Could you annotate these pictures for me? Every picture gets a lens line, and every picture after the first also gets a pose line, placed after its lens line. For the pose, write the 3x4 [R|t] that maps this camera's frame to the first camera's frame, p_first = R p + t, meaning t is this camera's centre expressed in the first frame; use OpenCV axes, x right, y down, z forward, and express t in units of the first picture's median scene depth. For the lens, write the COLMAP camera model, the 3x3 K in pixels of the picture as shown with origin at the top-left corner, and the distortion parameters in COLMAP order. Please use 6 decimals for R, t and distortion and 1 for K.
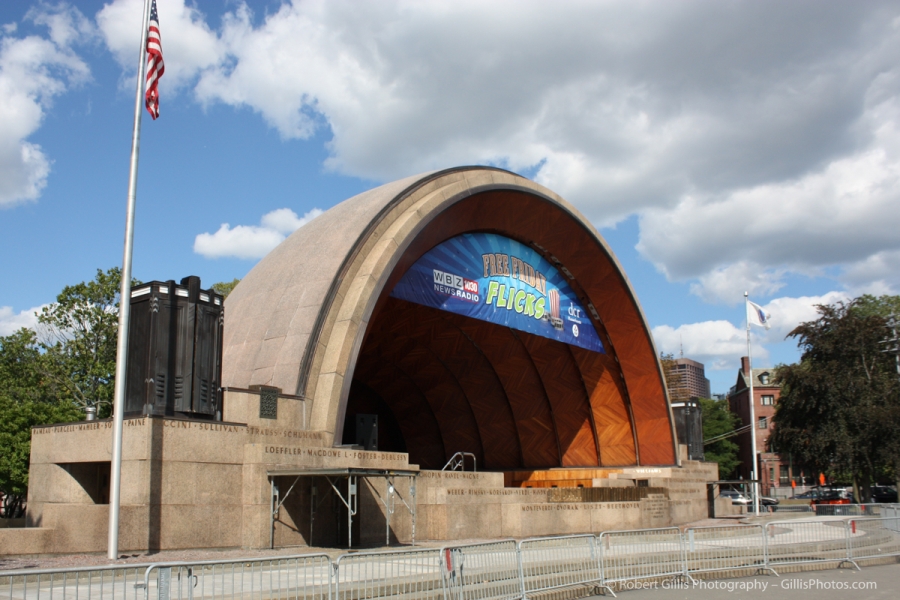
lens RADIAL K [[851.1, 0, 451.9], [0, 851.1, 338.0], [0, 0, 1]] dist [-0.090926, -0.001526]
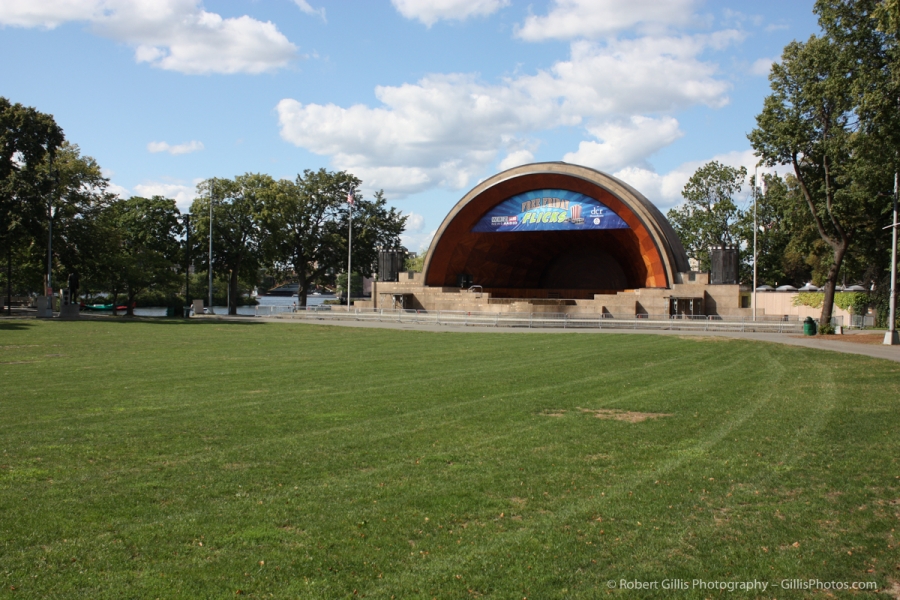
lens RADIAL K [[978.5, 0, 450.0], [0, 978.5, 300.0], [0, 0, 1]] dist [-0.084429, -0.013626]
pose [[0.154185, 0.020688, -0.987825, 2.628054], [0.171817, 0.983987, 0.047426, 0.006243], [0.972988, -0.177038, 0.148161, 0.322852]]
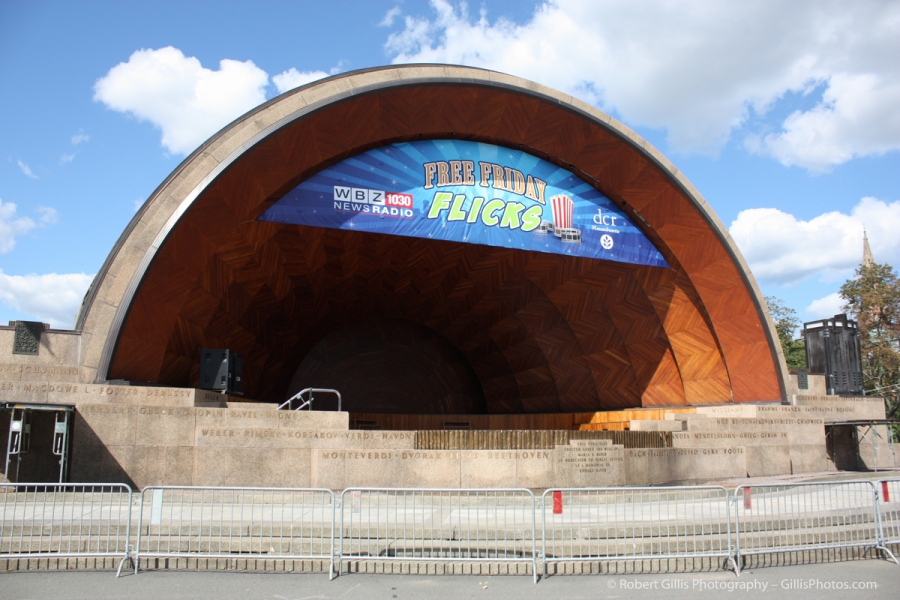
lens RADIAL K [[755.9, 0, 450.0], [0, 755.9, 300.0], [0, 0, 1]] dist [-0.153204, 0.107739]
pose [[0.875978, -0.081860, -0.475353, 0.393932], [0.080568, 0.996481, -0.023132, 0.058305], [0.475574, -0.018035, 0.879491, 0.315786]]
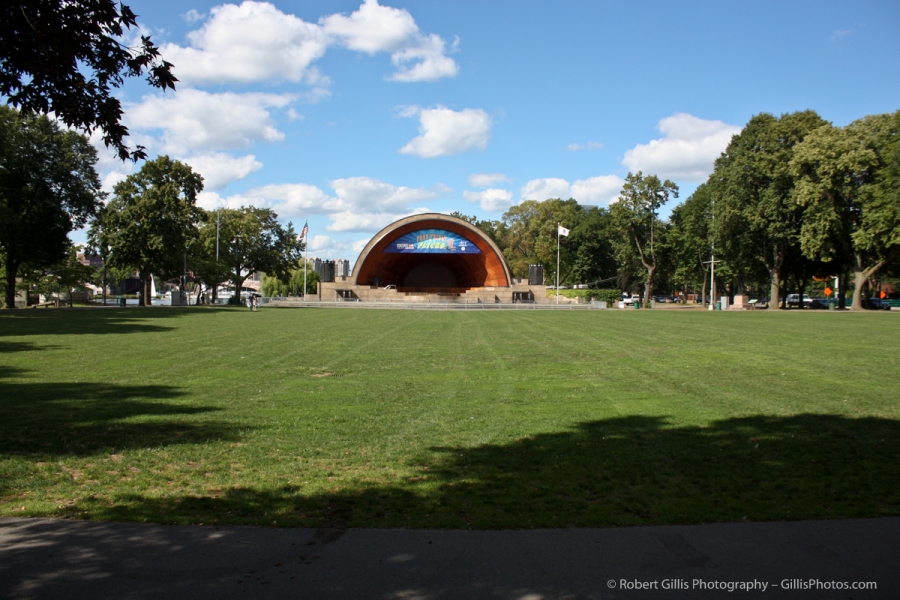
lens RADIAL K [[755.9, 0, 450.0], [0, 755.9, 300.0], [0, 0, 1]] dist [-0.153204, 0.107739]
pose [[0.632857, 0.020319, -0.774002, 2.821238], [0.126980, 0.983397, 0.129640, -0.235874], [0.763785, -0.180327, 0.619769, -1.134174]]
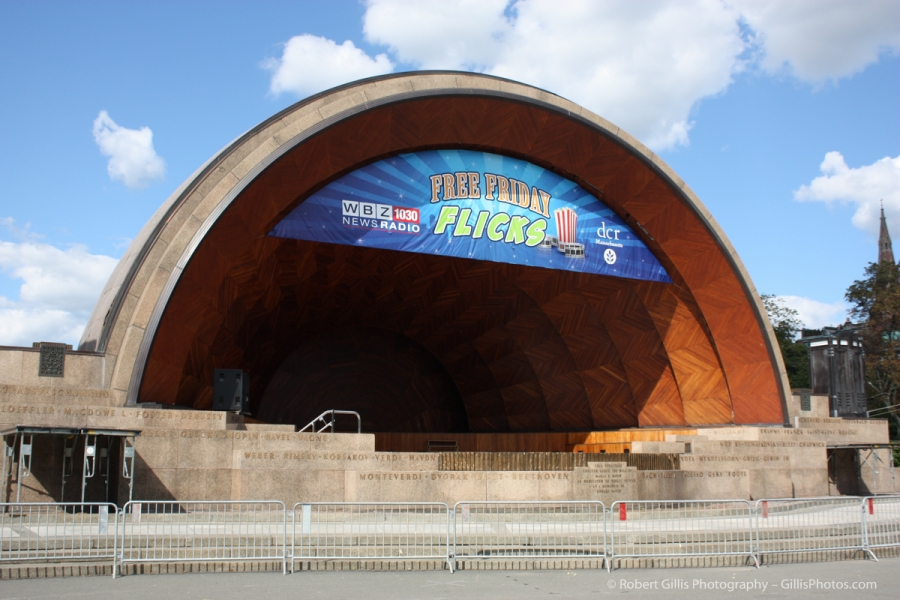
lens RADIAL K [[978.5, 0, 450.0], [0, 978.5, 300.0], [0, 0, 1]] dist [-0.084429, -0.013626]
pose [[0.919257, -0.055231, -0.389764, 0.402767], [0.062835, 0.998001, 0.006775, 0.018354], [0.388611, -0.030719, 0.920890, 0.108080]]
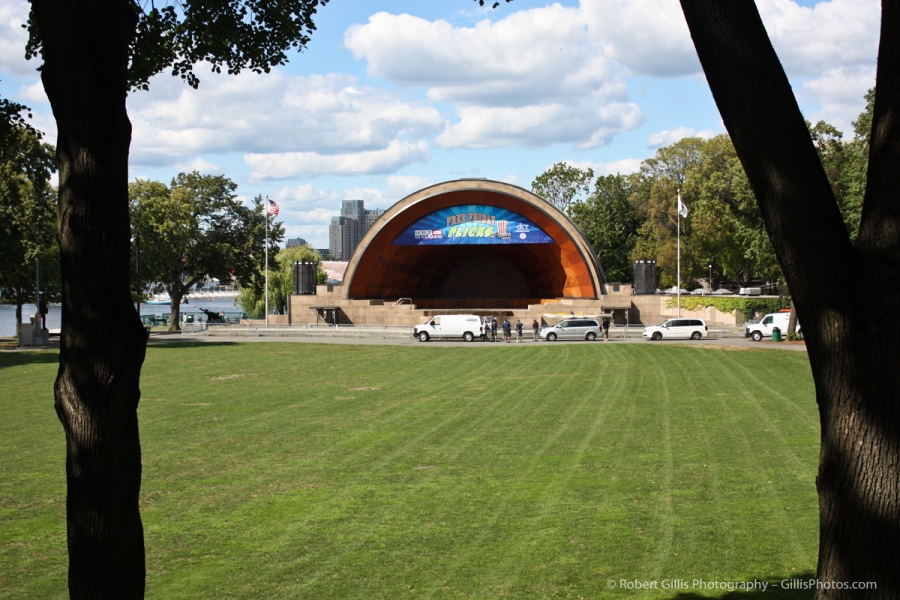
lens RADIAL K [[1331.1, 0, 450.0], [0, 1331.1, 300.0], [0, 0, 1]] dist [-0.040085, -0.037482]
pose [[0.473389, 0.024418, -0.880515, 3.329874], [0.163829, 0.979734, 0.115248, -0.295044], [0.865484, -0.198811, 0.459795, -0.801822]]
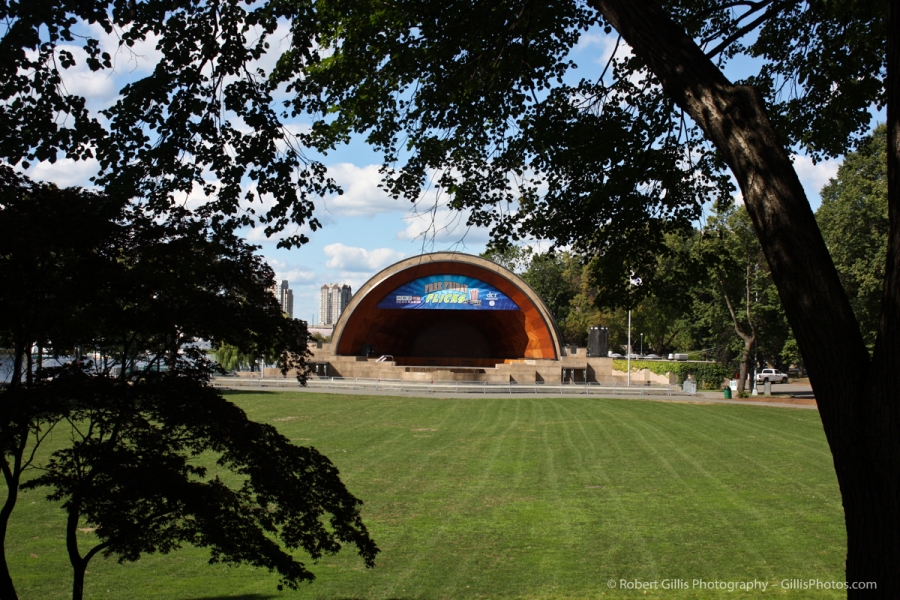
lens RADIAL K [[1204.1, 0, 450.0], [0, 1204.1, 300.0], [0, 0, 1]] dist [-0.043875, -0.035710]
pose [[0.559834, -0.009392, -0.828551, 3.250143], [0.130134, 0.988524, 0.076723, -0.330115], [0.818322, -0.150774, 0.554632, -1.113692]]
